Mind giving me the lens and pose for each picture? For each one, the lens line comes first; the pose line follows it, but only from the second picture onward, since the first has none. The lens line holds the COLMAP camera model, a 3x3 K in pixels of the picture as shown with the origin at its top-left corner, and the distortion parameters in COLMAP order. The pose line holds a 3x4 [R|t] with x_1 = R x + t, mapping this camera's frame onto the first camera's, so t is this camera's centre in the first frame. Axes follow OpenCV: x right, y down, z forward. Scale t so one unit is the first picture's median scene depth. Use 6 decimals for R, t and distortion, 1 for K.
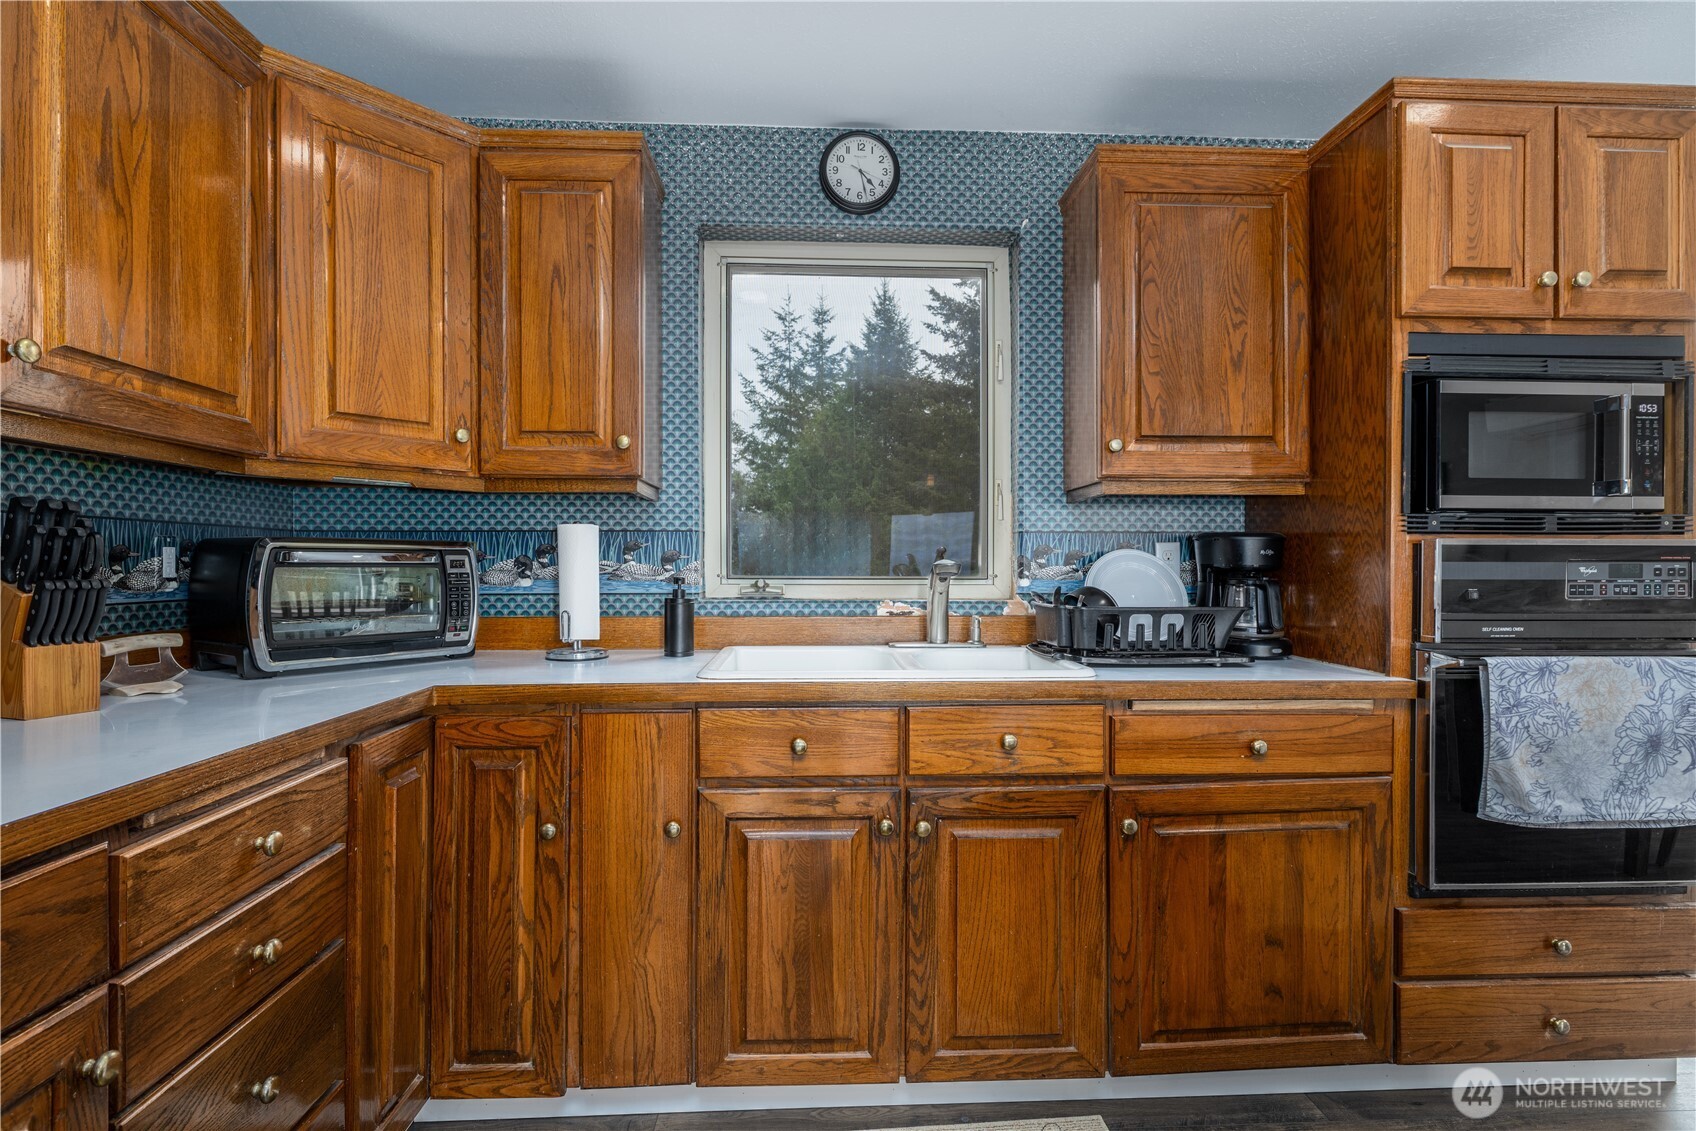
lens RADIAL K [[846.4, 0, 848.0], [0, 846.4, 565.5], [0, 0, 1]] dist [-0.001017, 0.000031]
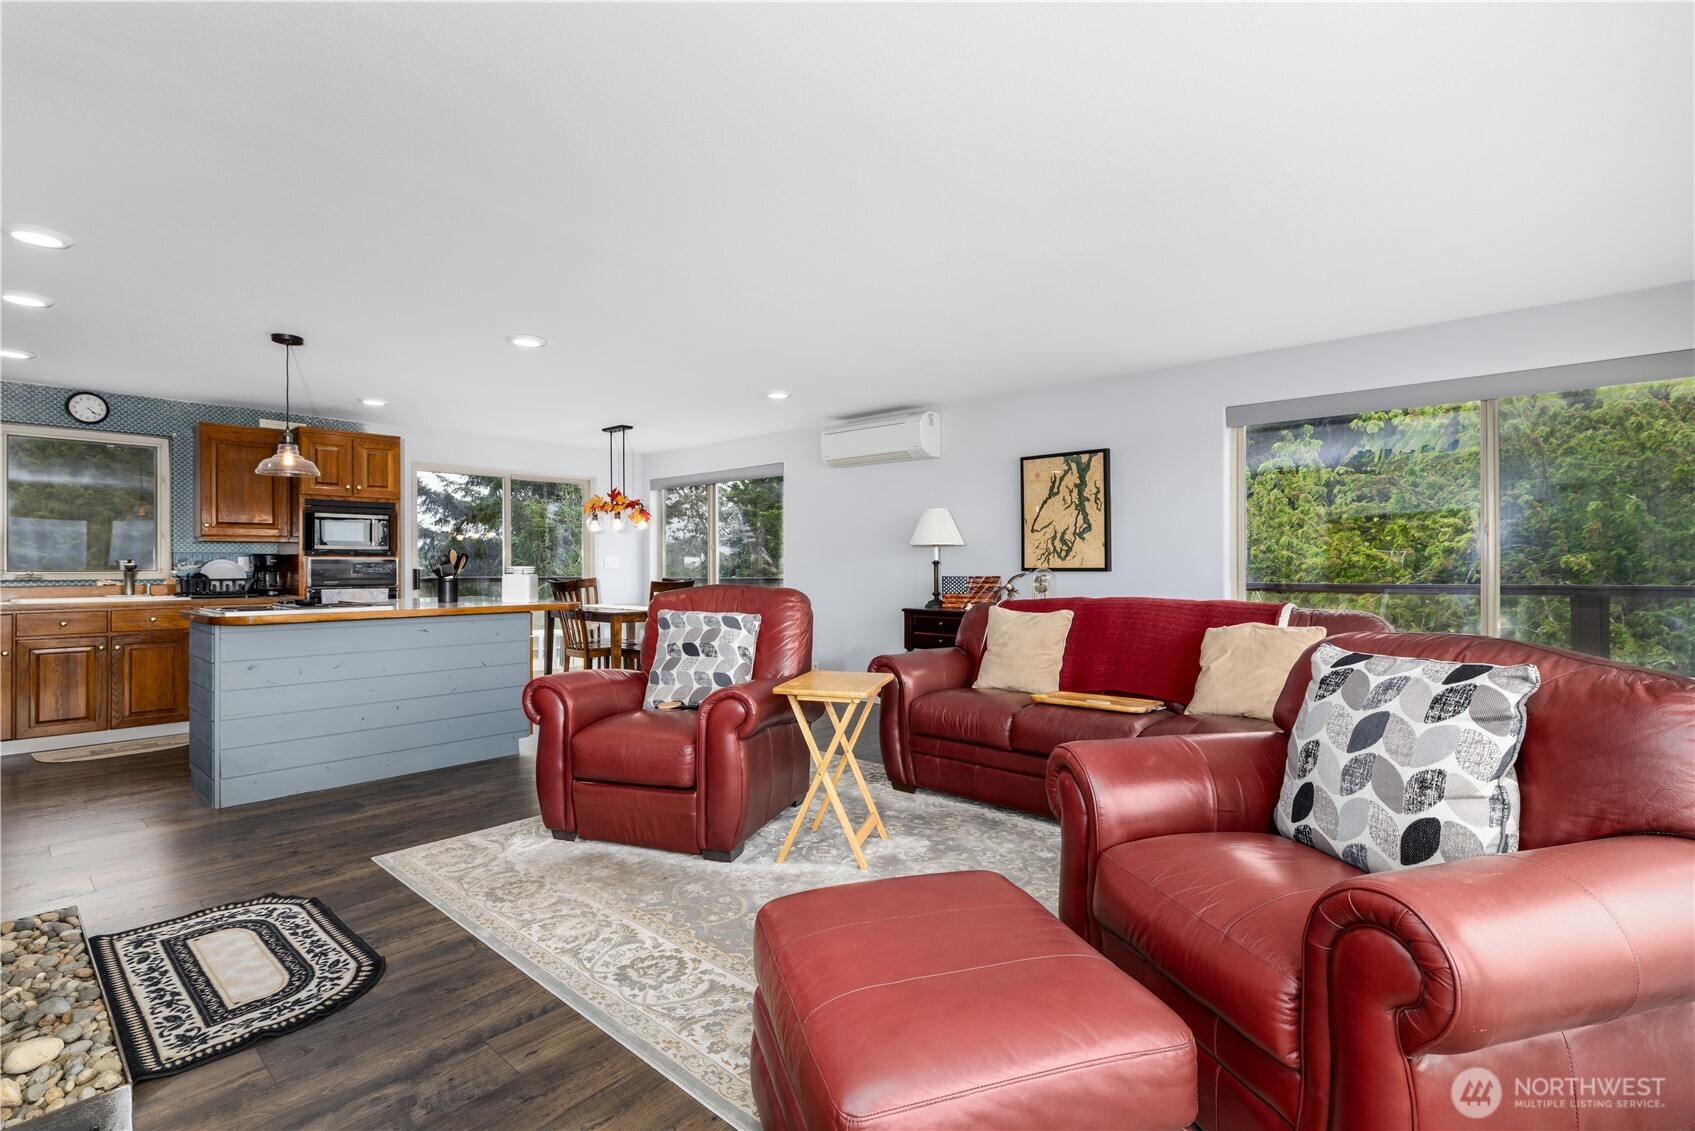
lens RADIAL K [[805.8, 0, 847.5], [0, 805.8, 565.5], [0, 0, 1]] dist [0.000155, -0.000107]
pose [[0.711008, -0.004480, 0.703170, -0.085710], [-0.000538, 0.999976, 0.006916, -0.023692], [-0.703184, -0.005296, 0.710989, -2.942161]]
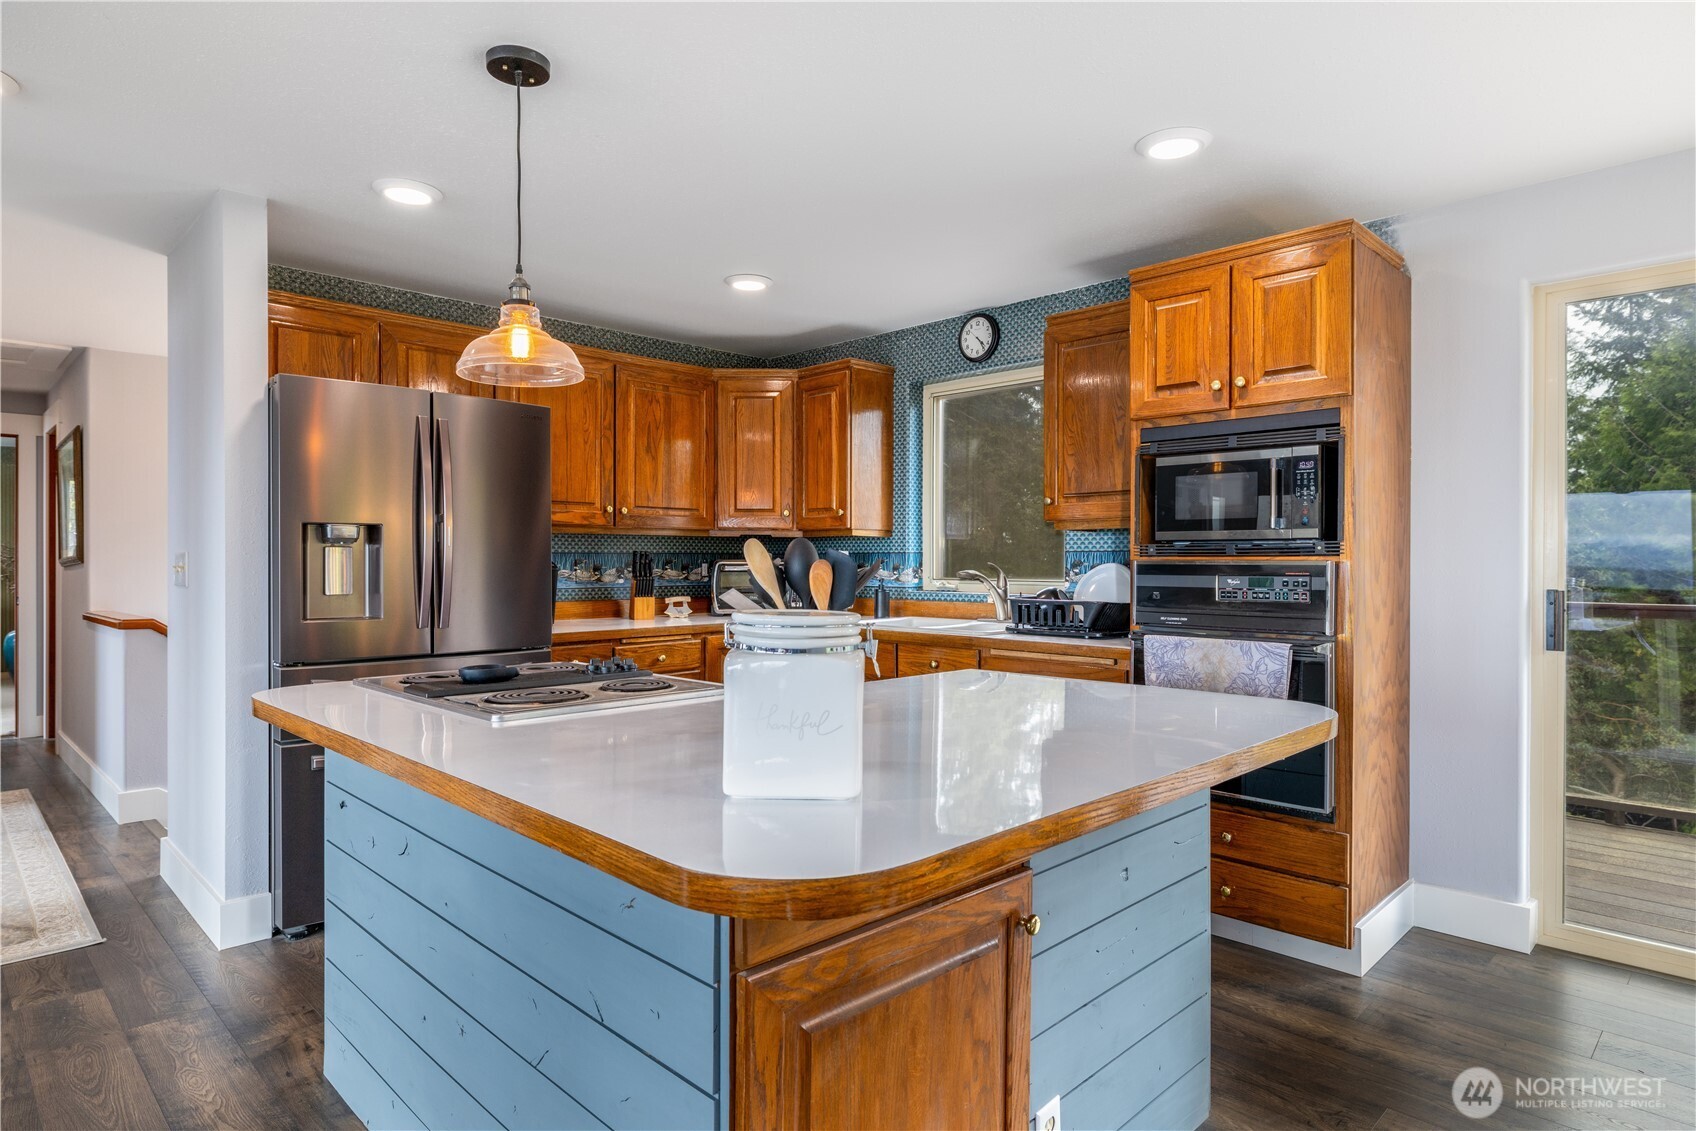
lens RADIAL K [[958.9, 0, 848.0], [0, 958.9, 565.5], [0, 0, 1]] dist [-0.001902, 0.000004]
pose [[0.669480, 0.002912, -0.742824, 1.613765], [0.000740, 0.999989, 0.004587, -0.029573], [0.742830, -0.003620, 0.669471, -0.598574]]
